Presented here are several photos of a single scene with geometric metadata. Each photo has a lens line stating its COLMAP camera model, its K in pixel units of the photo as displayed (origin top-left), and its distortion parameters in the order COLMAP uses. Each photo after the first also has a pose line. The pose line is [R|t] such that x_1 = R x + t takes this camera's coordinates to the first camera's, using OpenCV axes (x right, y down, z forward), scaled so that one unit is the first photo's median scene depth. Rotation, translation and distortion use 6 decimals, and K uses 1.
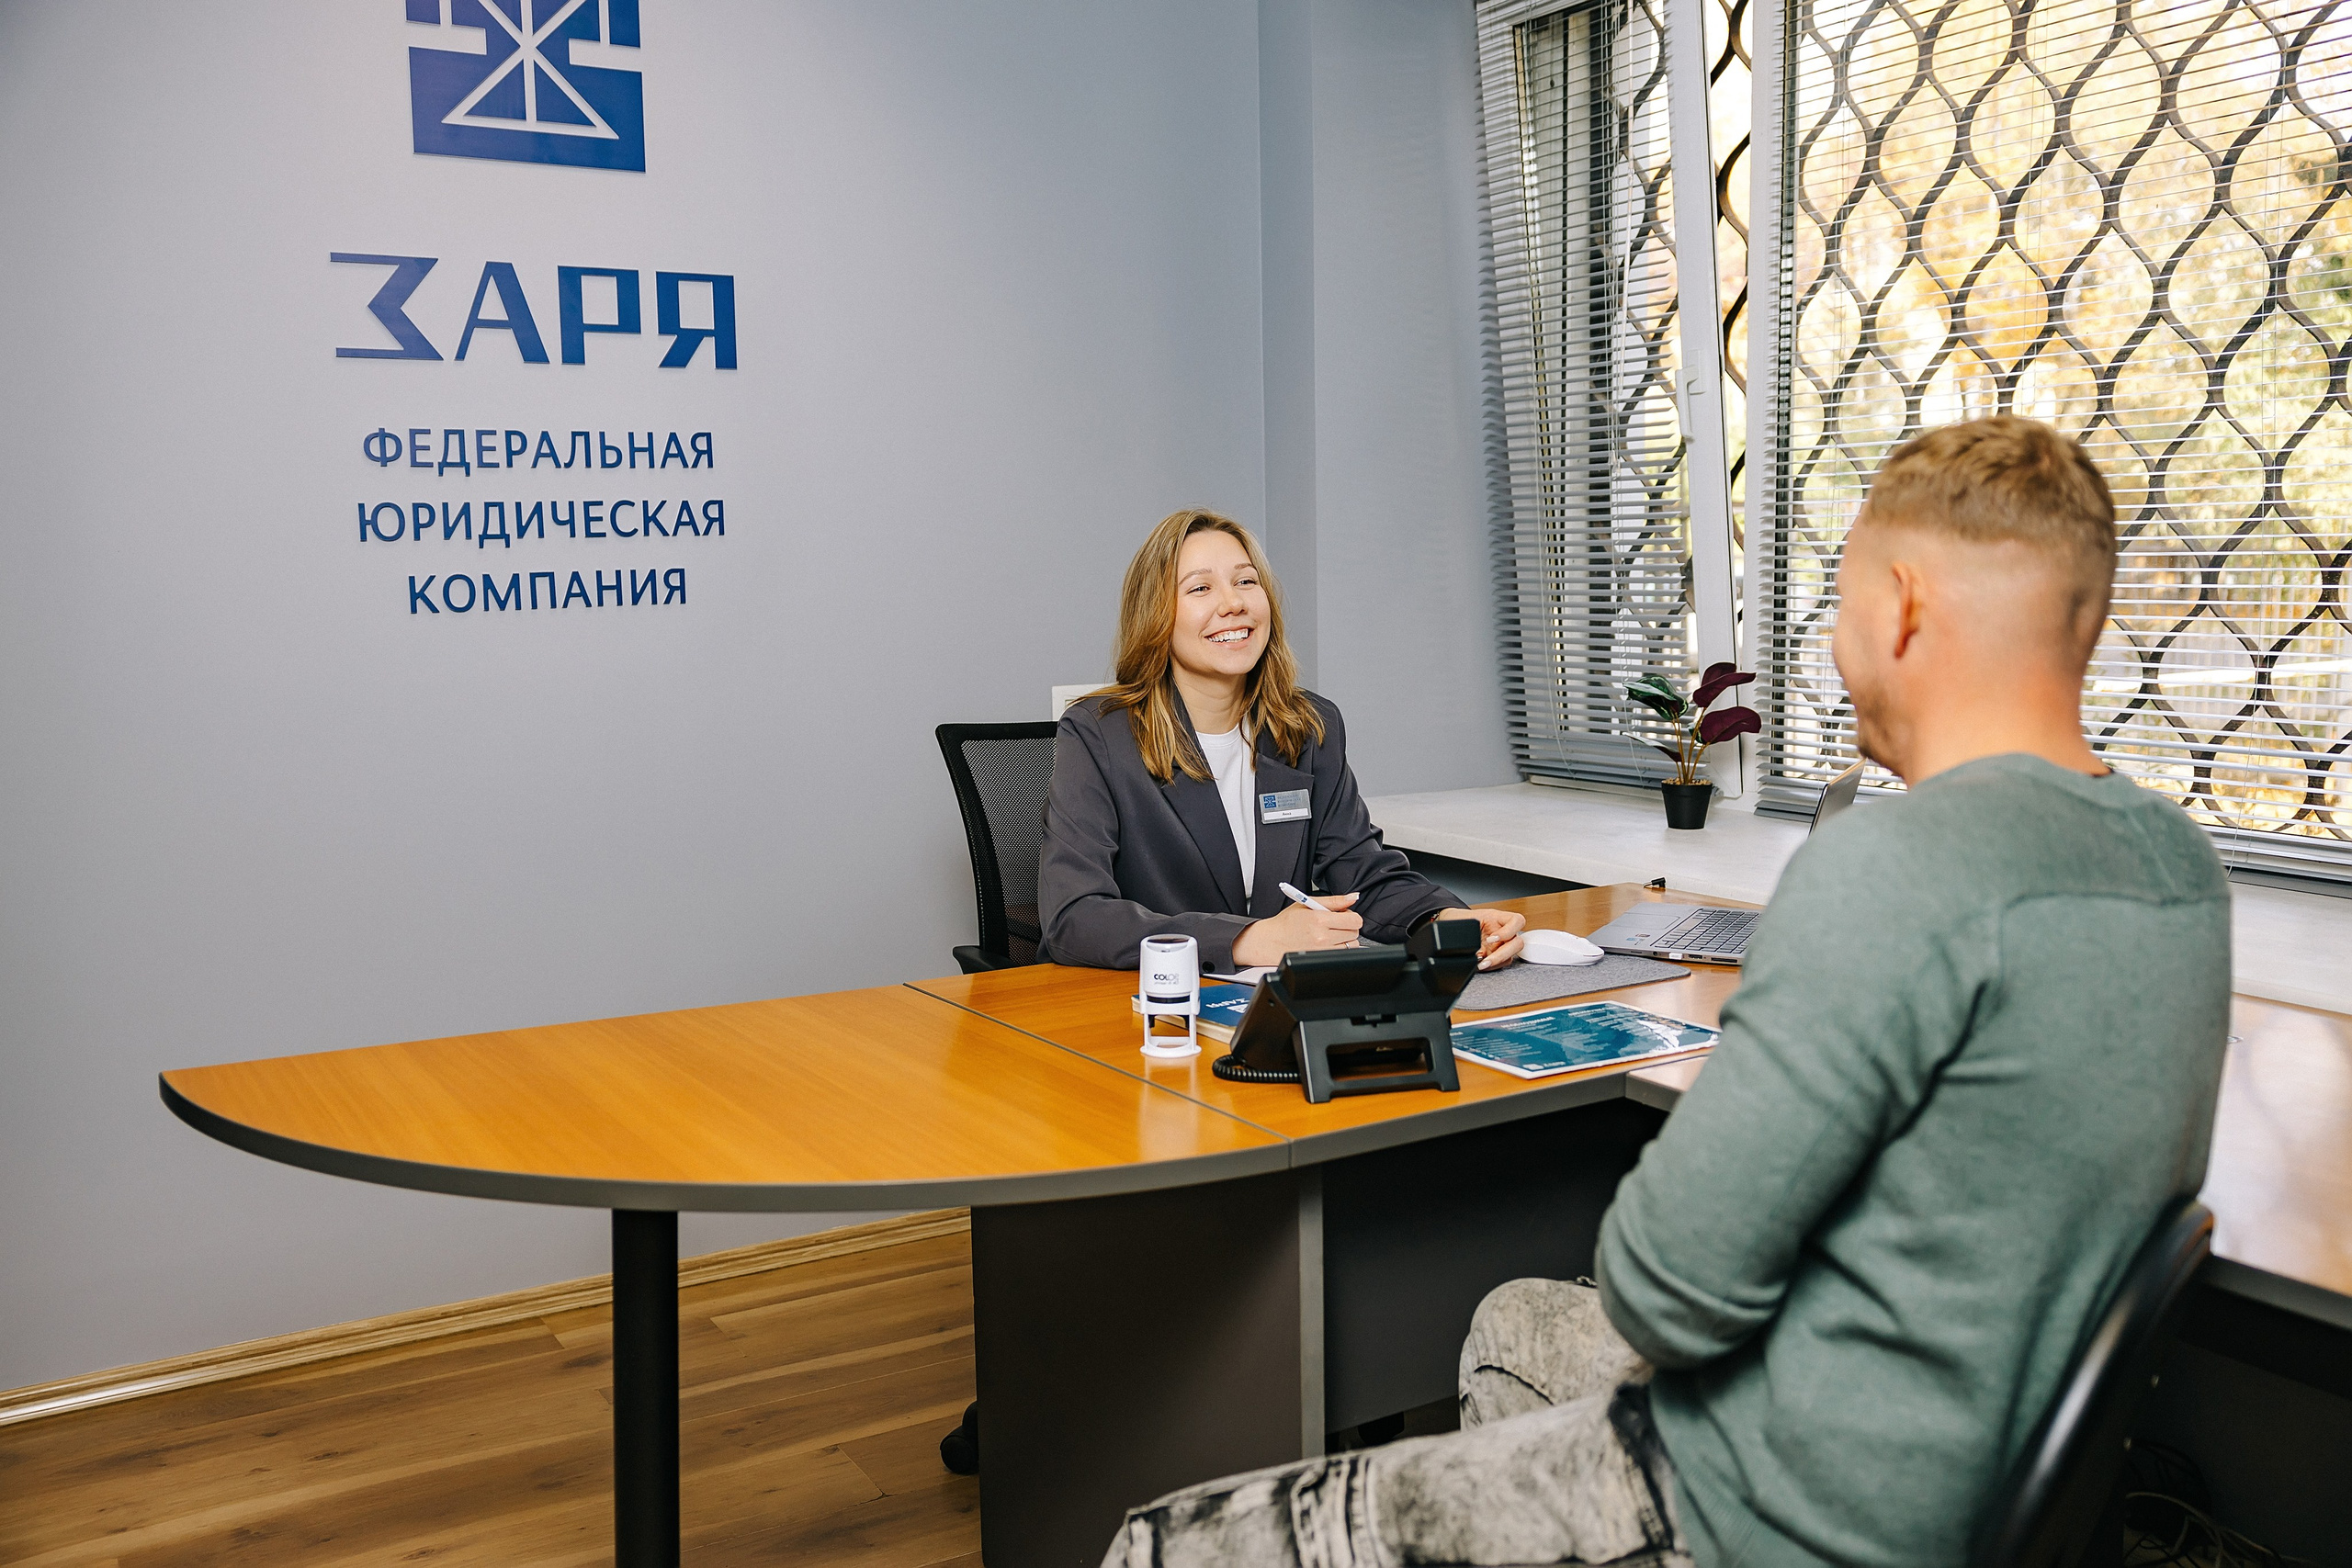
lens RADIAL K [[2005.7, 0, 1181.0], [0, 2005.7, 785.3], [0, 0, 1]] dist [-0.021484, 0.037672]
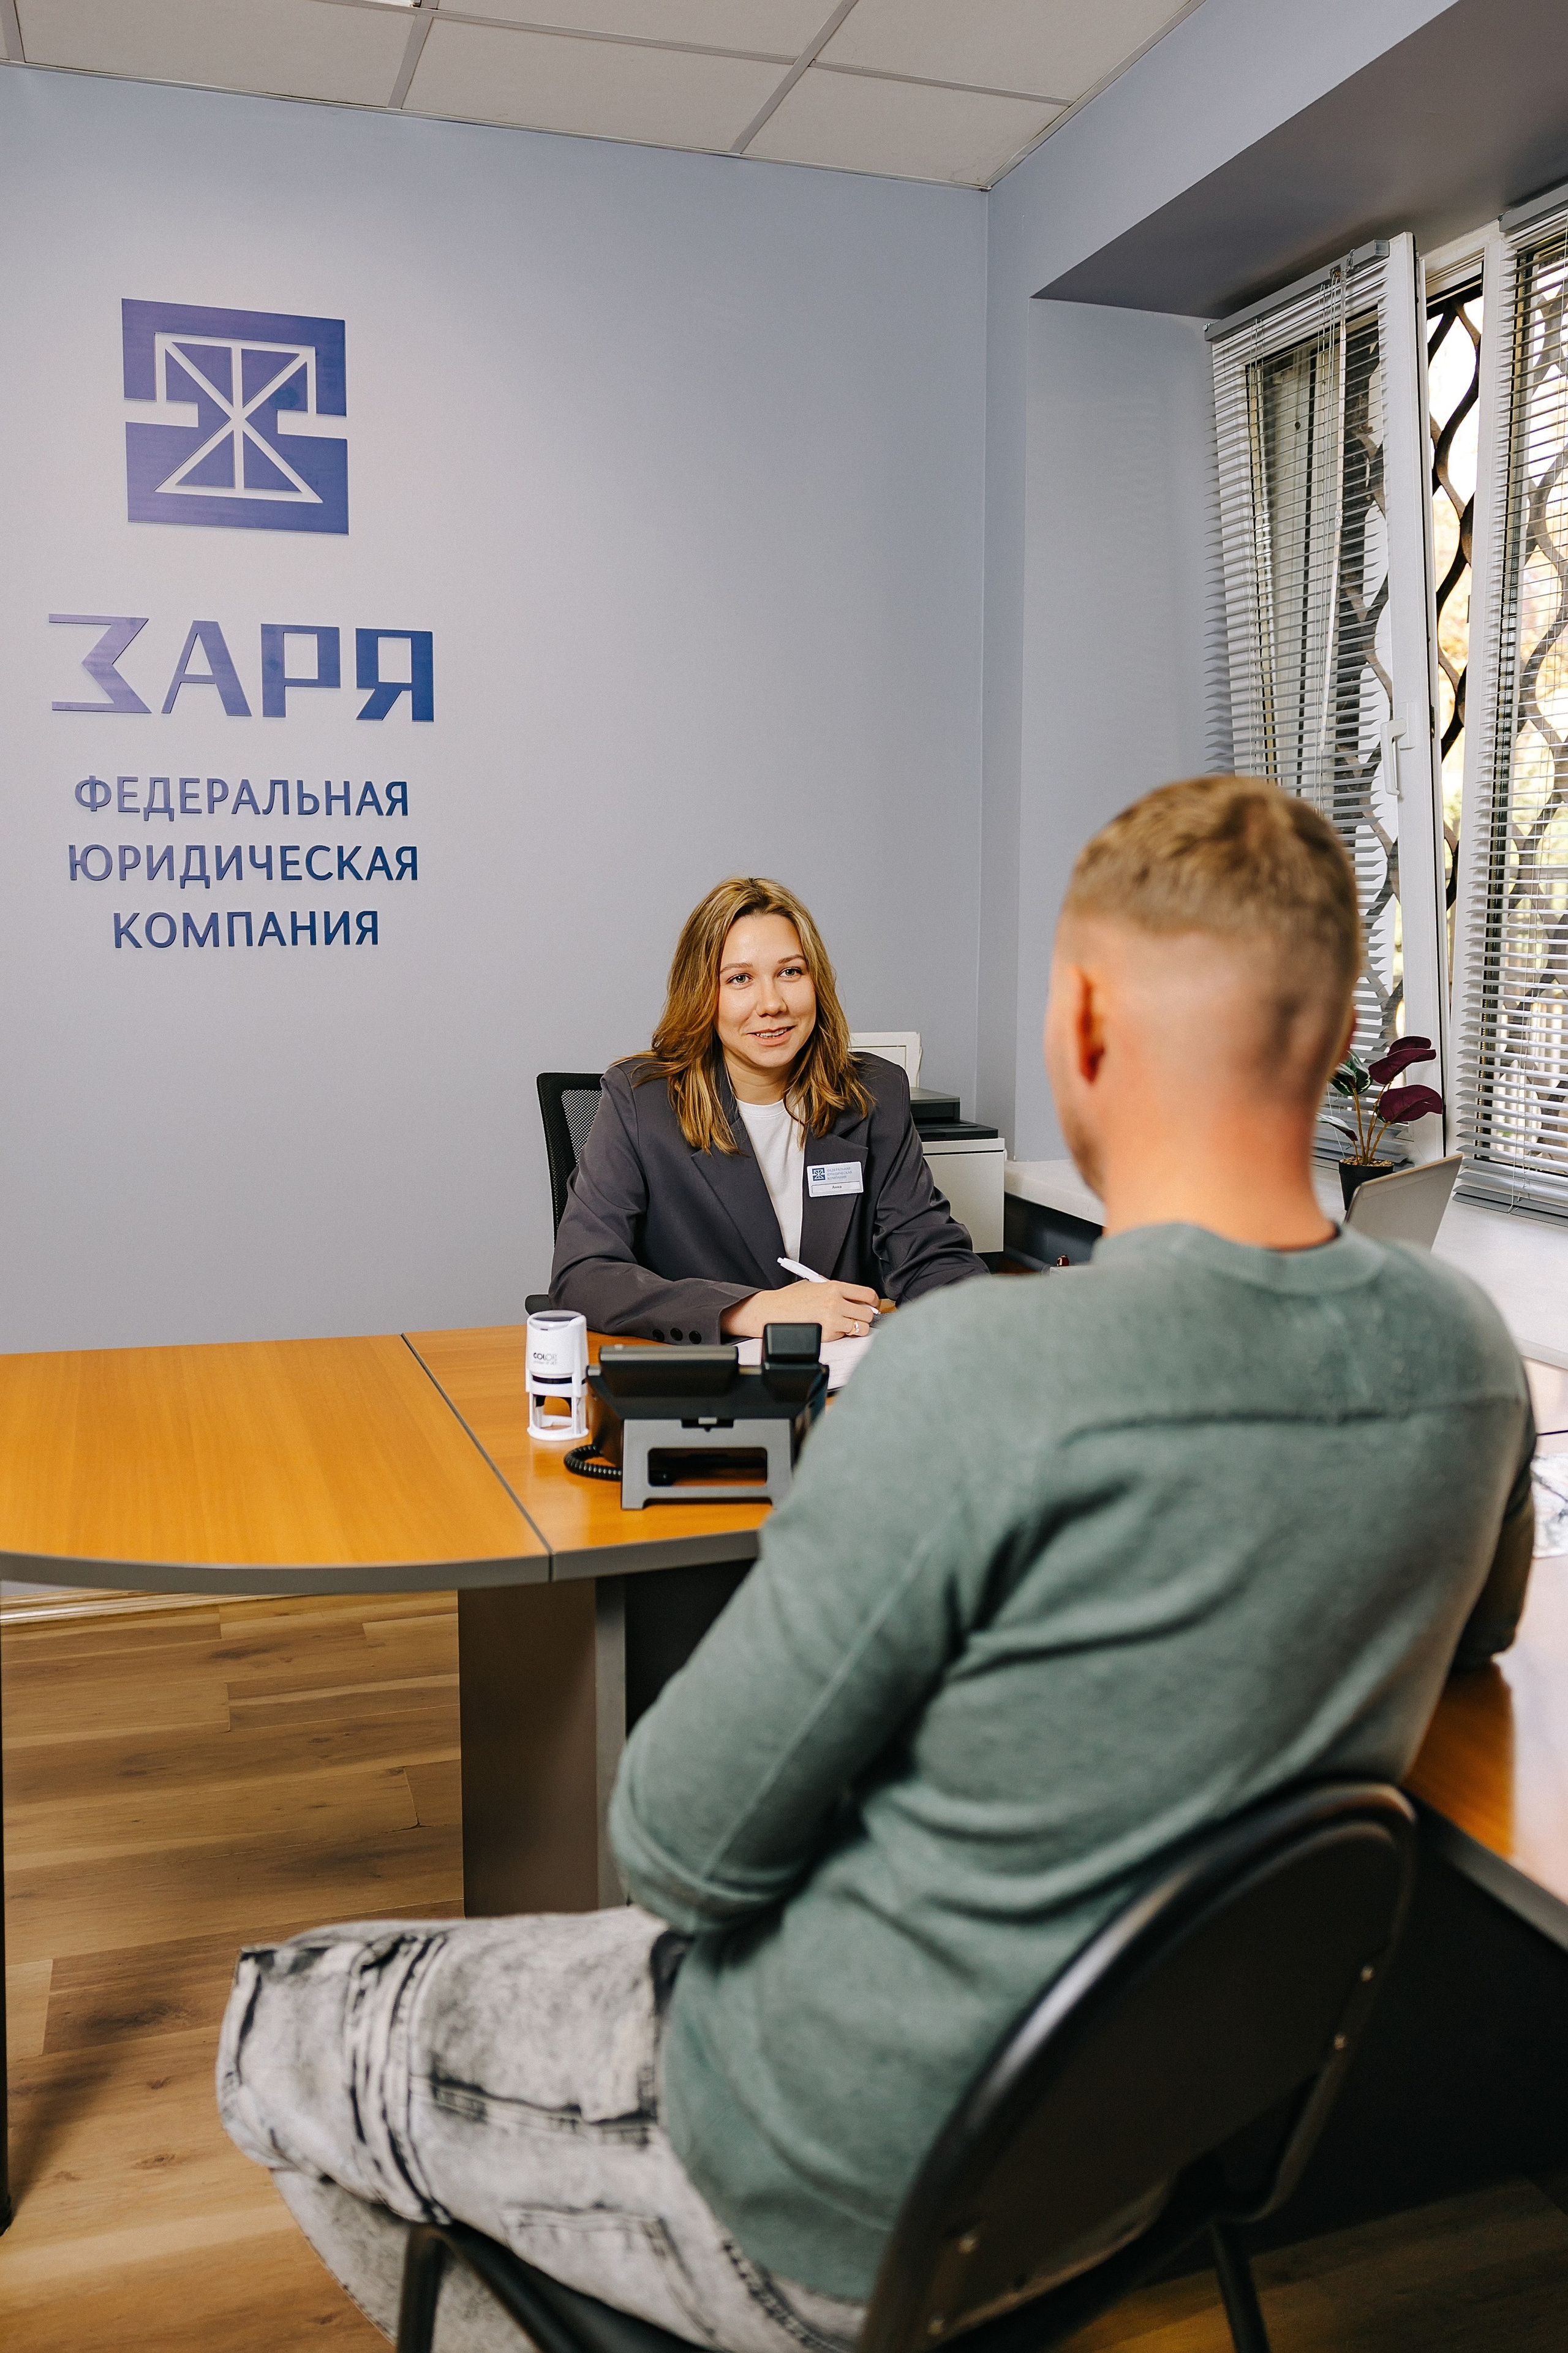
lens RADIAL K [[1842.6, 0, 770.9], [0, 1842.6, 1129.9], [0, 0, 1]] dist [-0.038730, 0.027984]
pose [[0.976108, 0.047937, -0.211930, 0.170803], [-0.045379, 0.998827, 0.016921, -0.019799], [0.212493, -0.006899, 0.977138, 0.102771]]
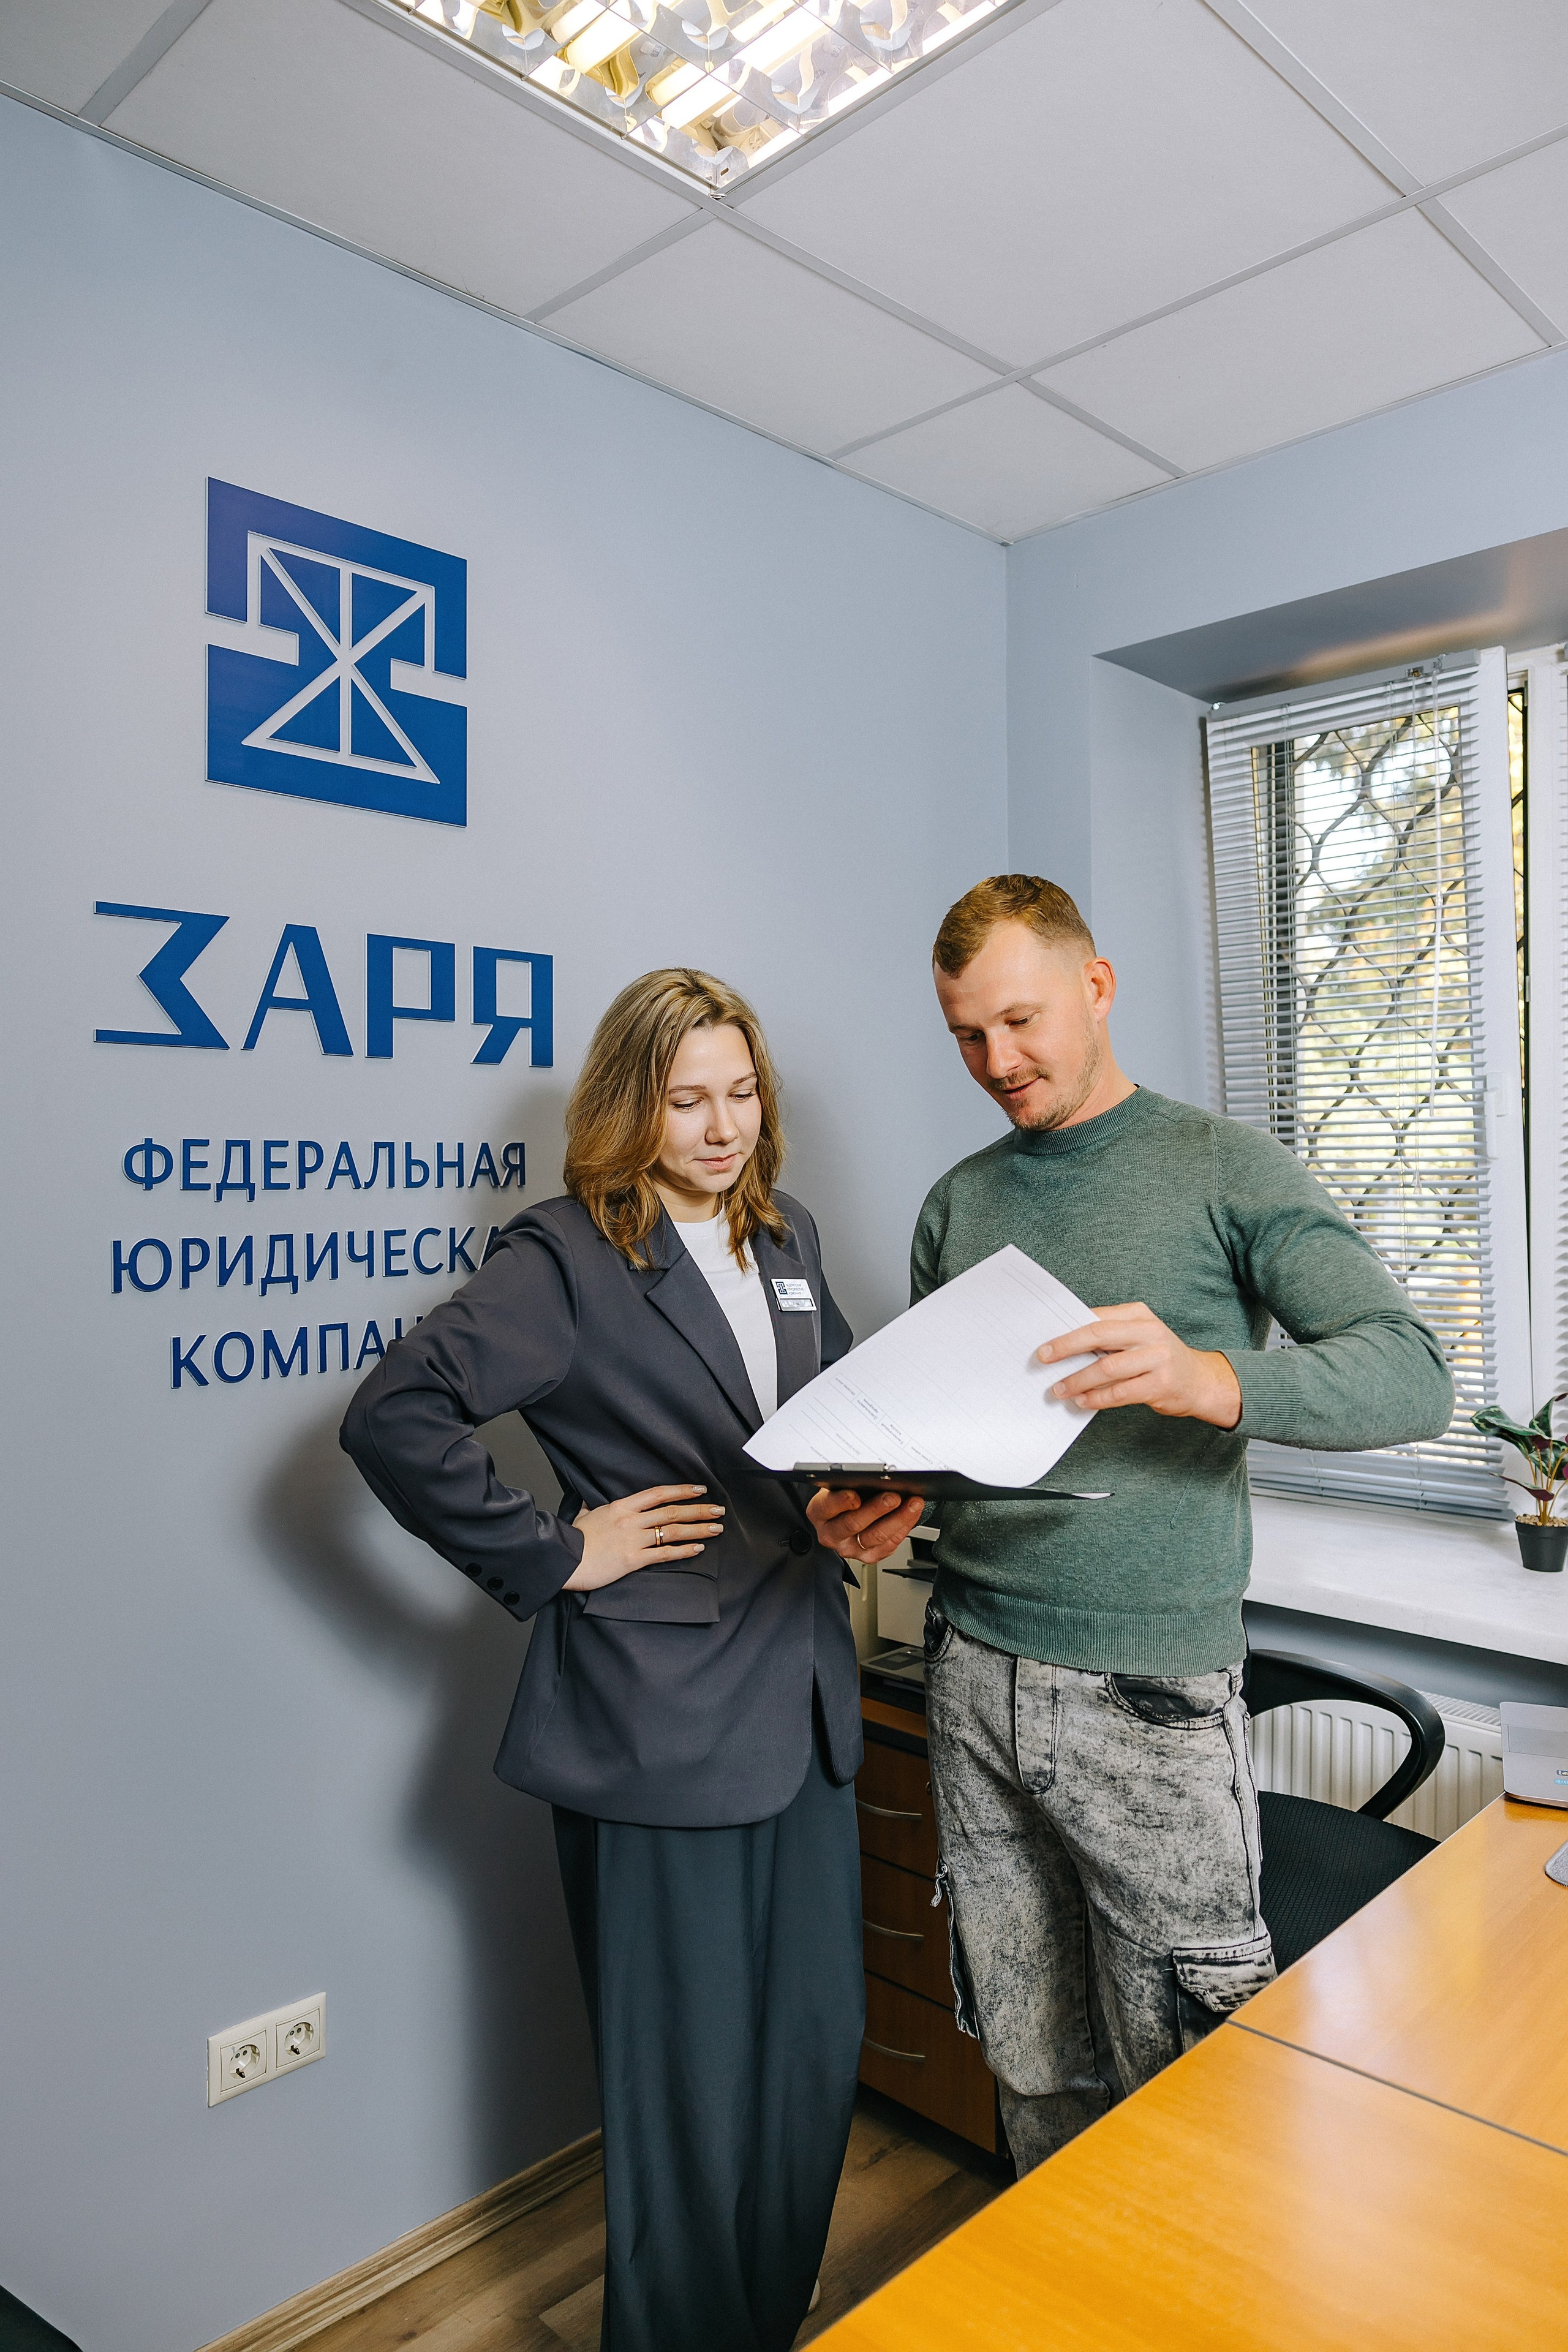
lens RADIAL K [[1587.7, 0, 787.4], [0, 1587.7, 1186.4], [0, 0, 1]] dist [-0.022484, 0.017786]
pose [[0.967384, 0.007709, 0.253197, -0.305758], [0.021694, 0.993343, -0.113129, -0.086395], [-0.252383, 0.114932, 0.960777, 0.368213]]
